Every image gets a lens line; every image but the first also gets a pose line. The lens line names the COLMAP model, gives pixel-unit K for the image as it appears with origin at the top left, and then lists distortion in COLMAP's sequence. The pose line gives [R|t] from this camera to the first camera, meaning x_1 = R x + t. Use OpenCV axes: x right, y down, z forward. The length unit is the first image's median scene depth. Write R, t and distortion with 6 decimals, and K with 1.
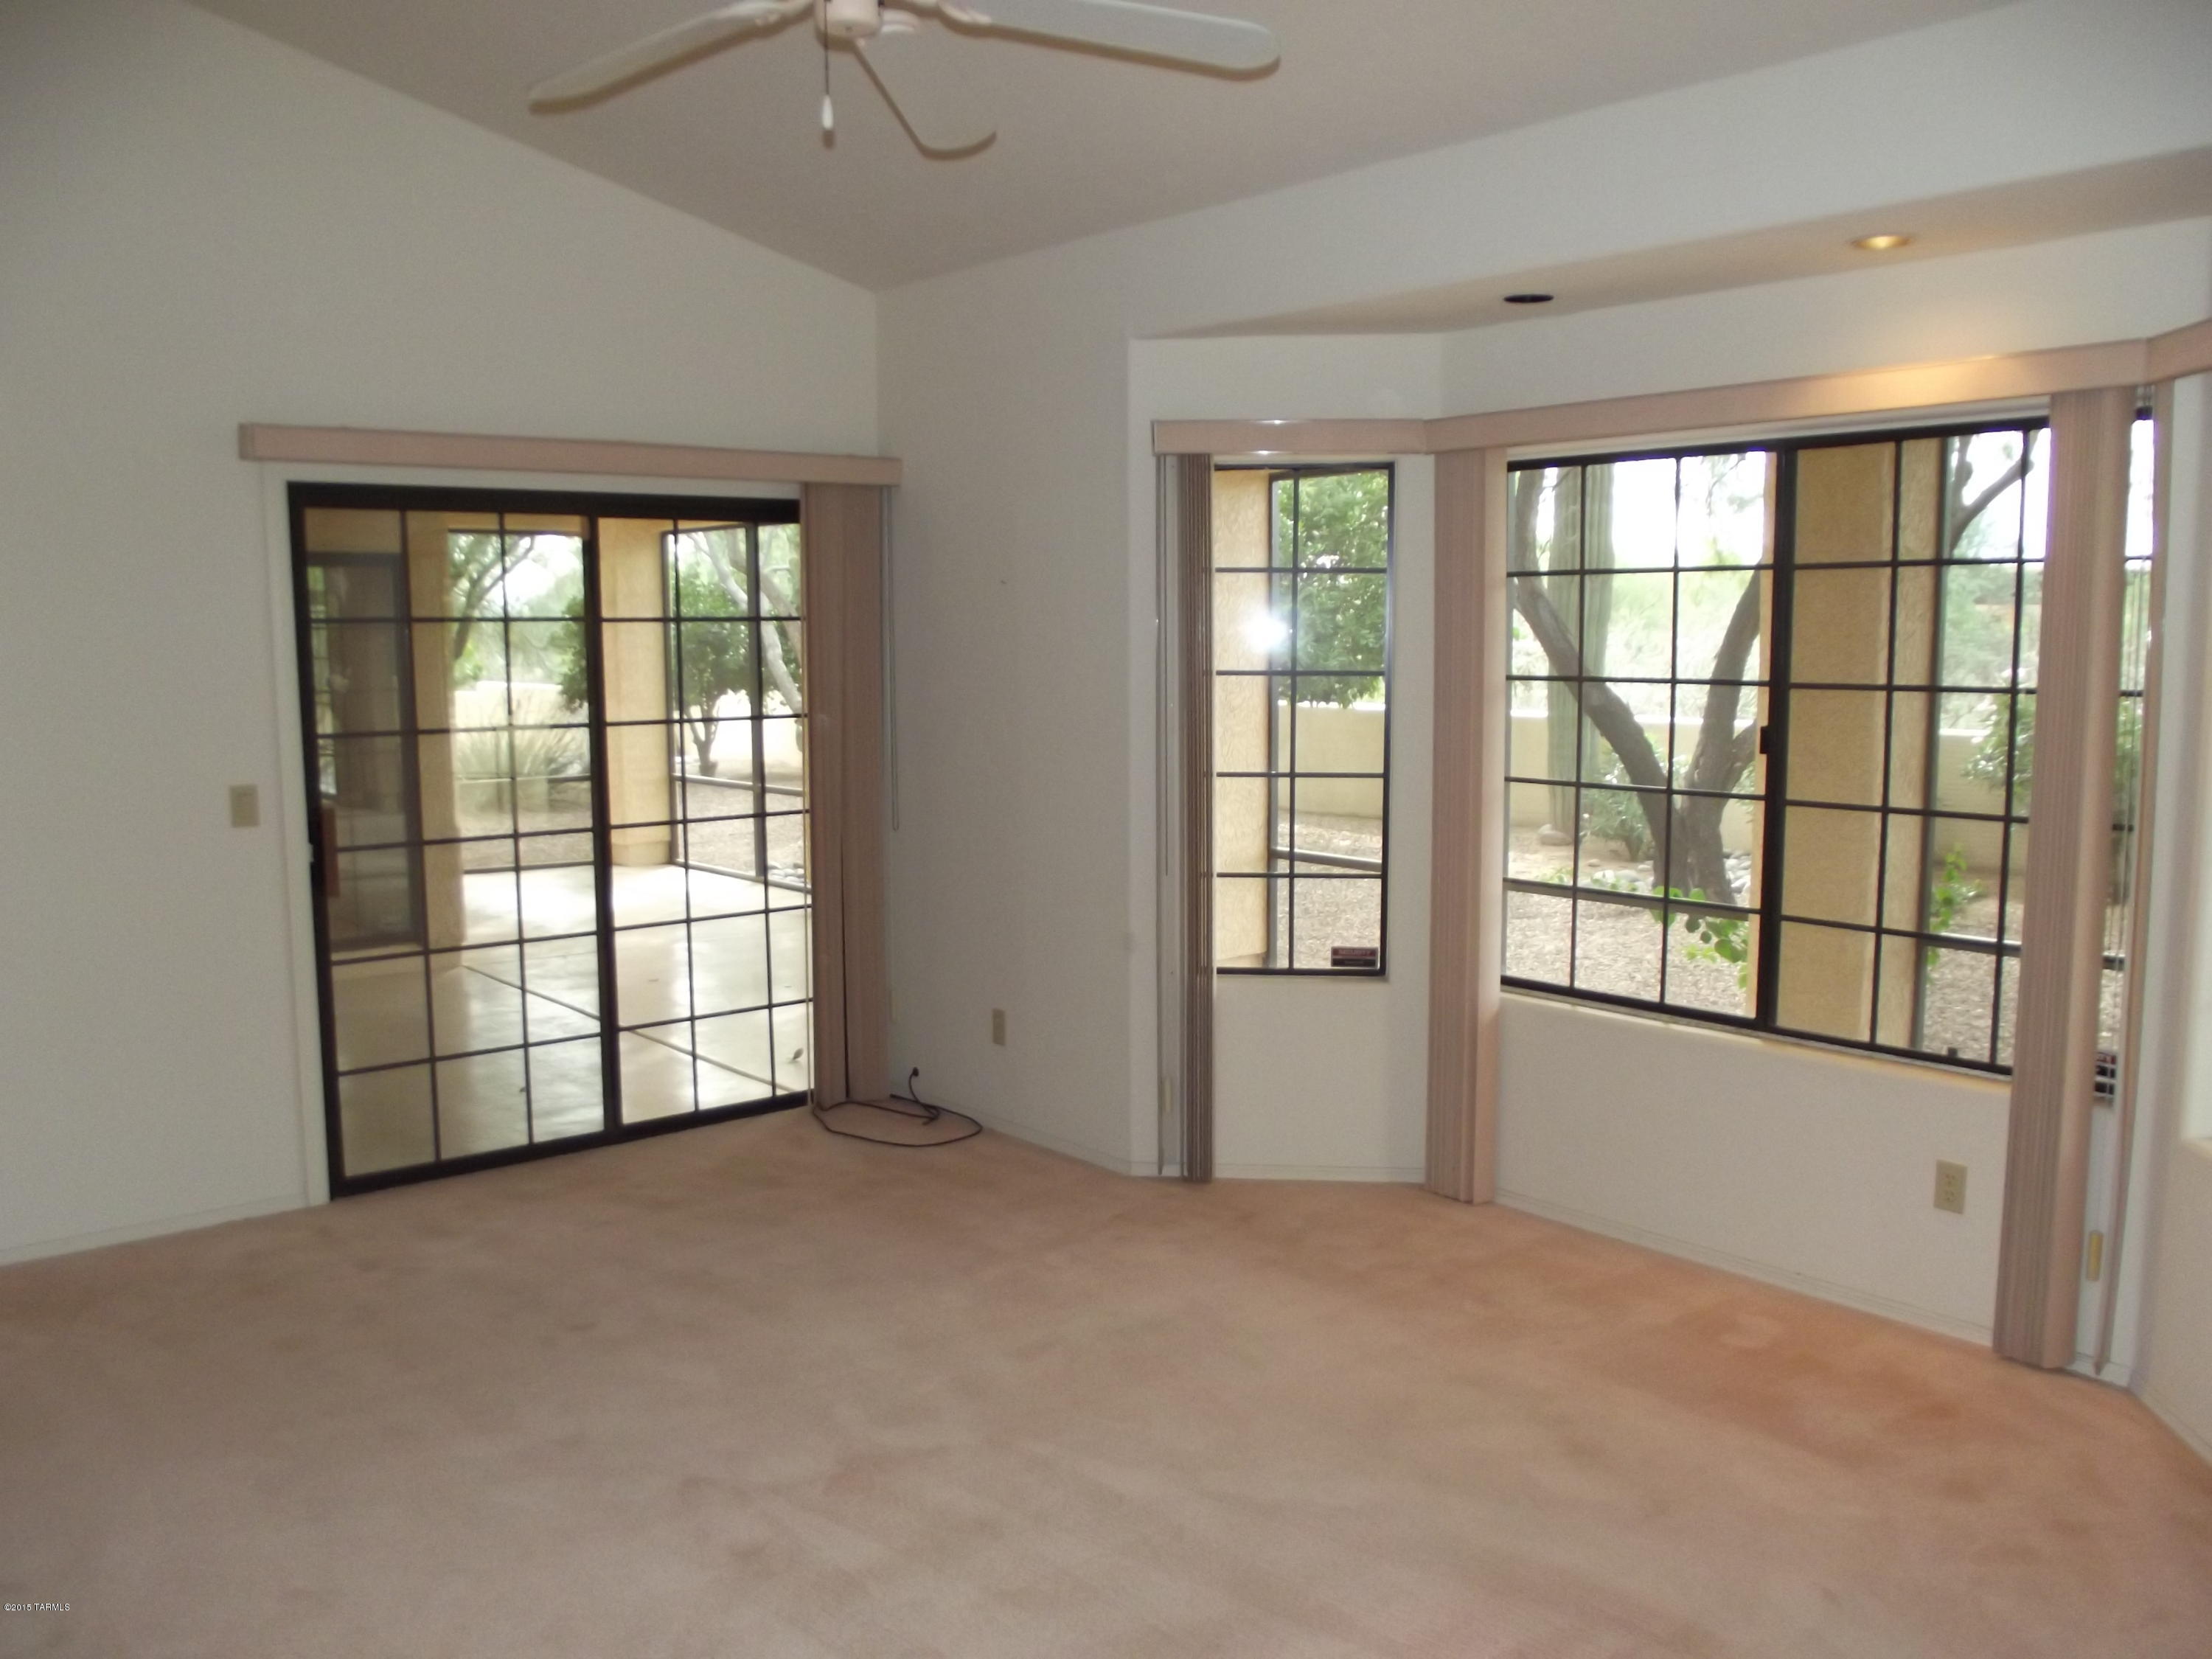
lens RADIAL K [[1752.2, 0, 1106.0], [0, 1752.2, 829.5], [0, 0, 1]] dist [-0.078557, -0.000734]
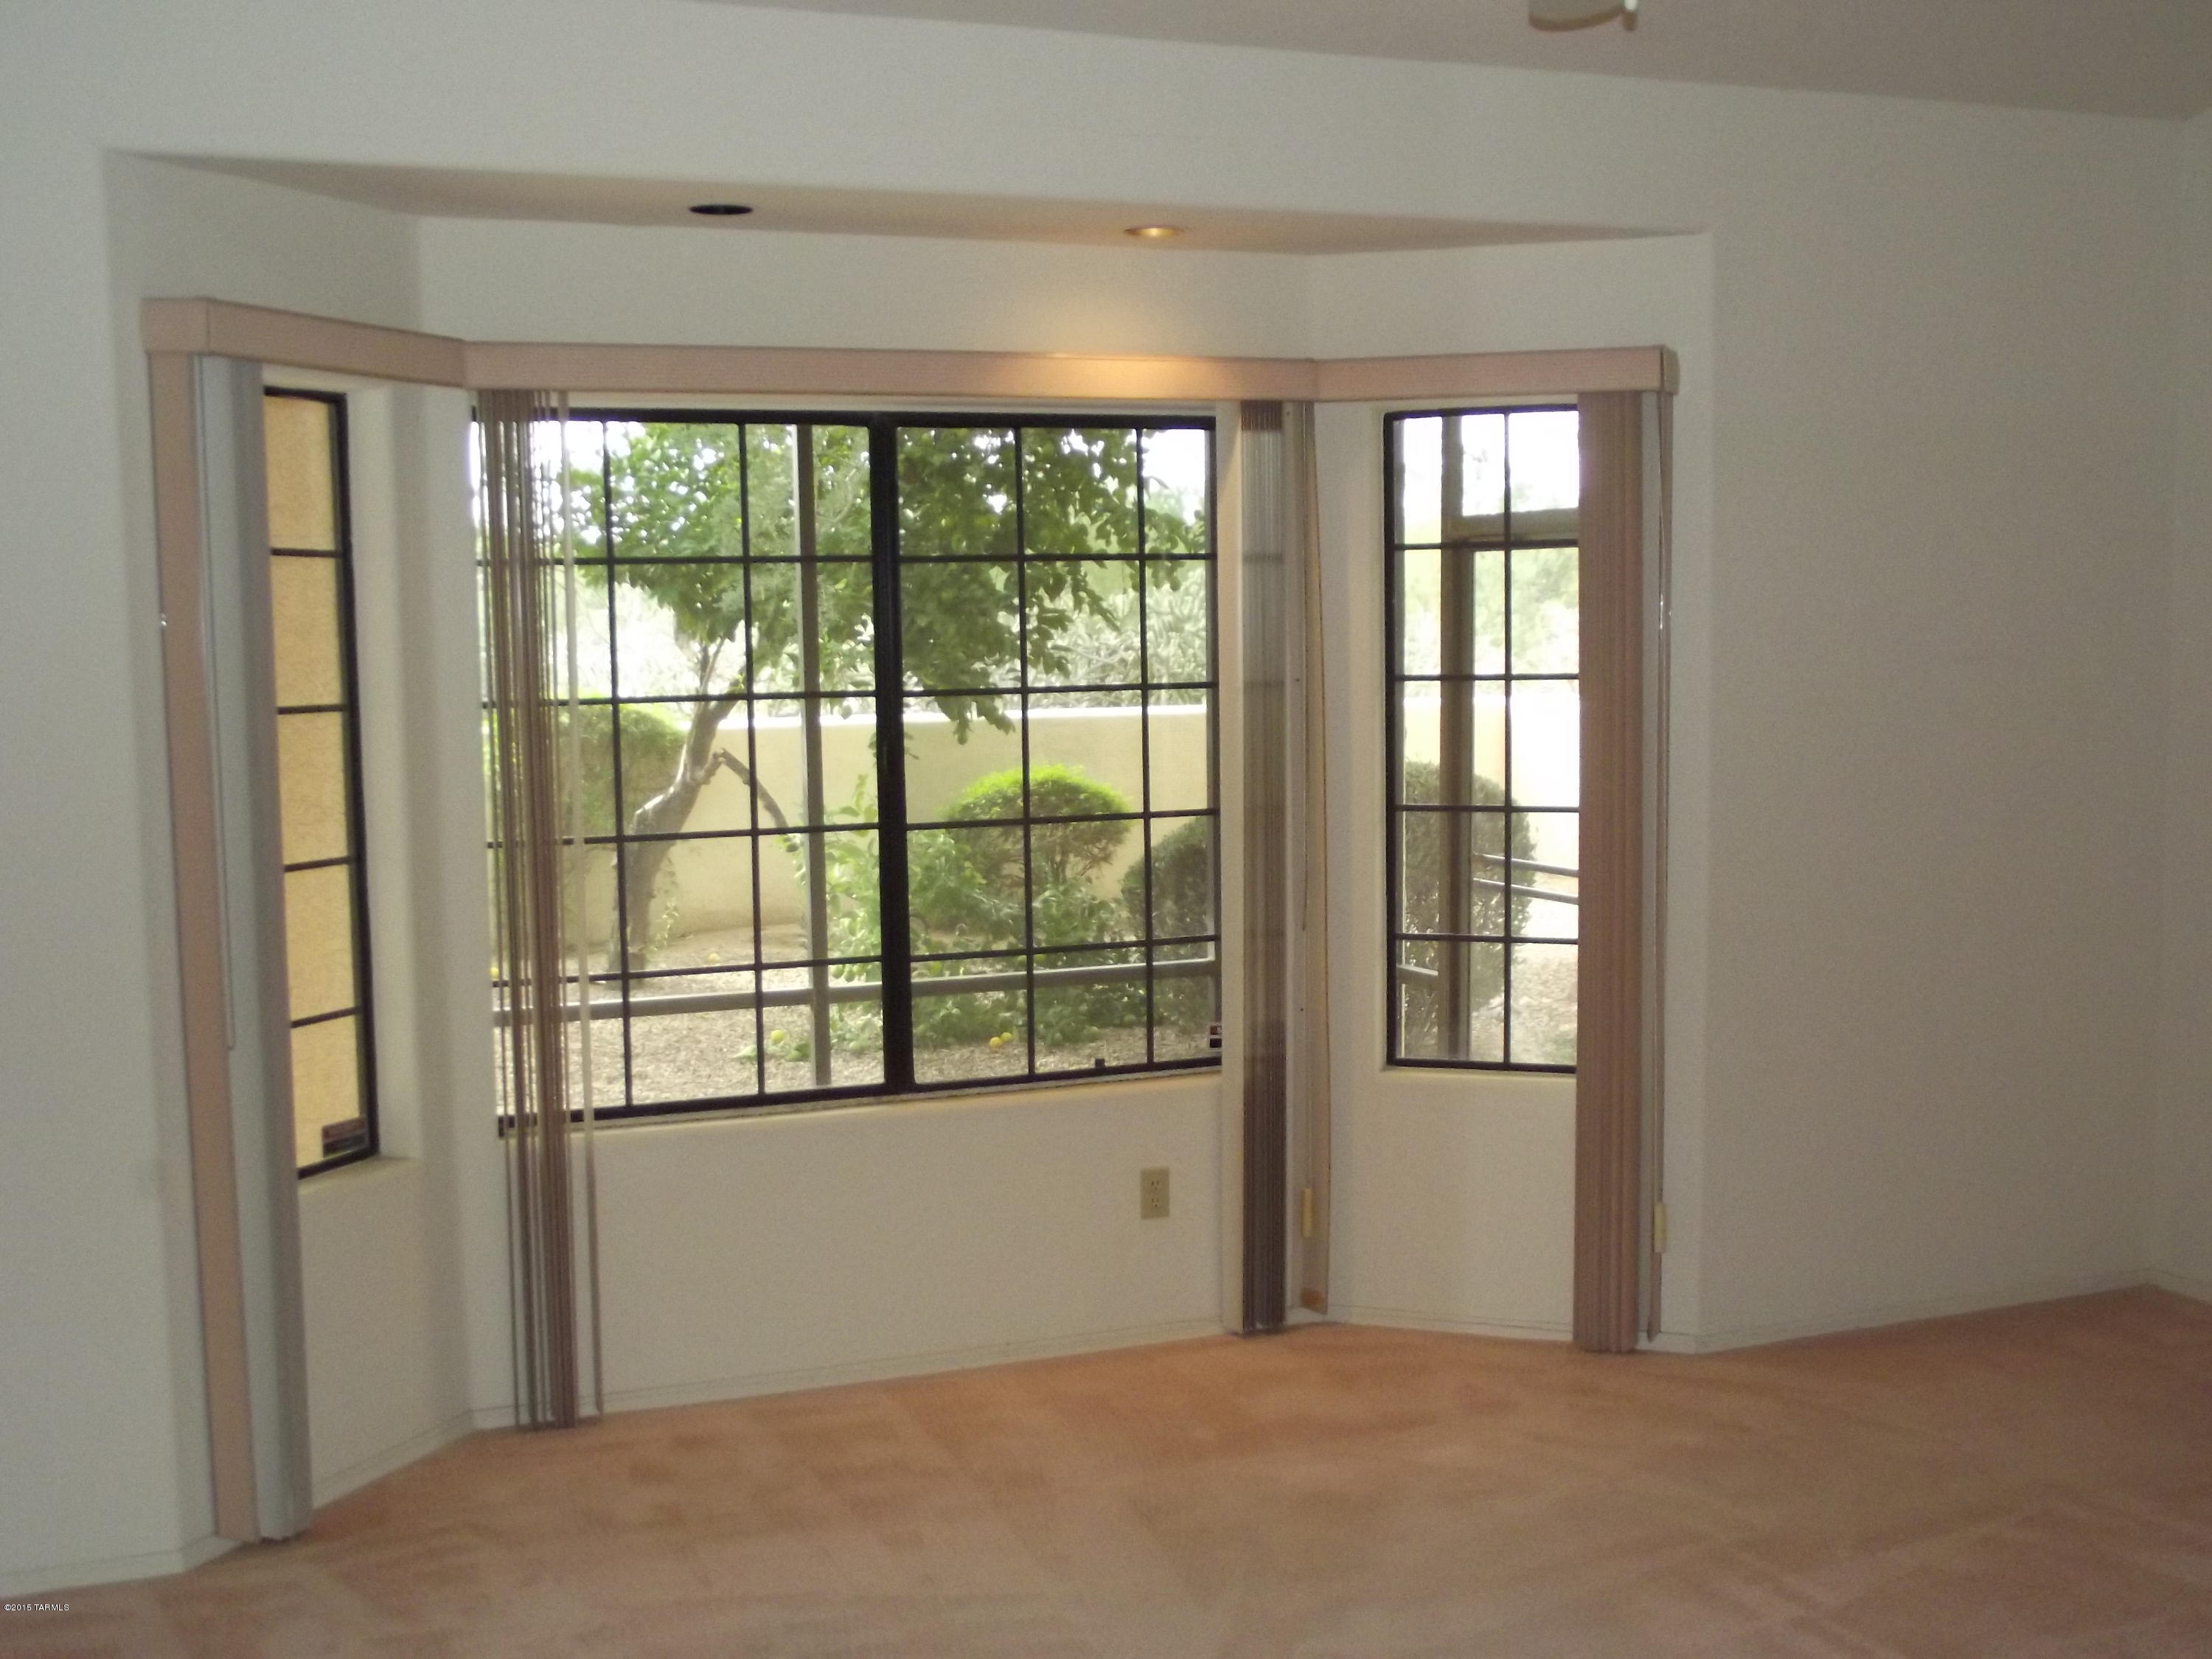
lens RADIAL K [[2387.8, 0, 1106.0], [0, 2387.8, 829.5], [0, 0, 1]] dist [-0.212322, -0.004655]
pose [[0.313348, -0.085212, 0.945807, -0.724747], [0.119681, 0.991568, 0.049685, -0.063135], [-0.942067, 0.097626, 0.320905, 0.529162]]
